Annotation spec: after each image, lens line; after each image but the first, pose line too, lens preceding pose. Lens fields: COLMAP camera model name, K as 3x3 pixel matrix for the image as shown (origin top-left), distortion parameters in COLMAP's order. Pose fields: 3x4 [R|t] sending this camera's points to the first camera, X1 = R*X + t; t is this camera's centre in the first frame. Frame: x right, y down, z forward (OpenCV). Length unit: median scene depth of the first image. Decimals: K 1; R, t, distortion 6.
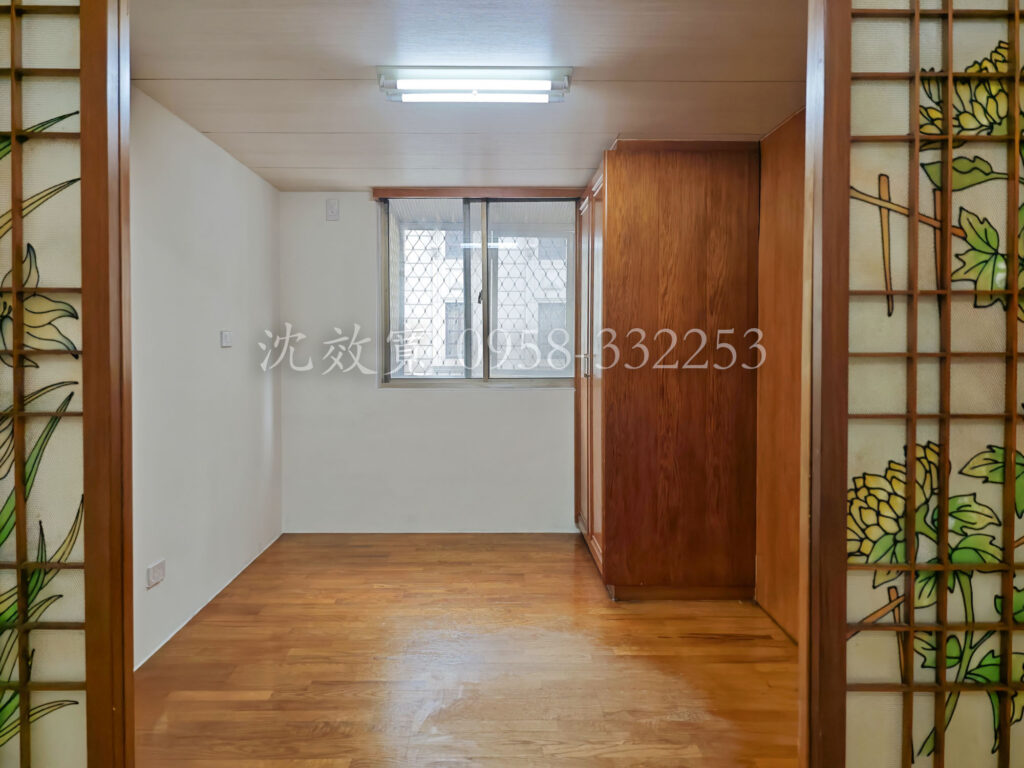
lens RADIAL K [[1410.5, 0, 512.2], [0, 1410.5, 383.7], [0, 0, 1]] dist [-0.017635, -0.025048]
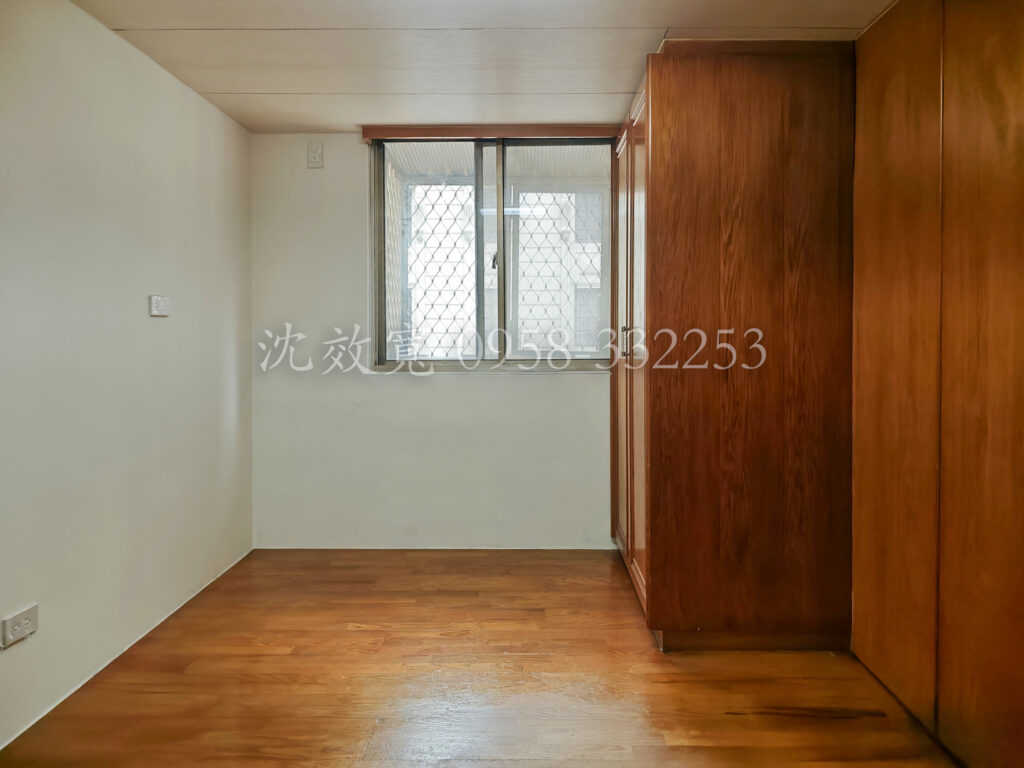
lens RADIAL K [[1410.5, 0, 512.2], [0, 1410.5, 383.7], [0, 0, 1]] dist [-0.017635, -0.025048]
pose [[0.999624, -0.002268, -0.027335, 0.012832], [0.002439, 0.999978, 0.006215, 0.006724], [0.027321, -0.006279, 0.999607, 0.240864]]
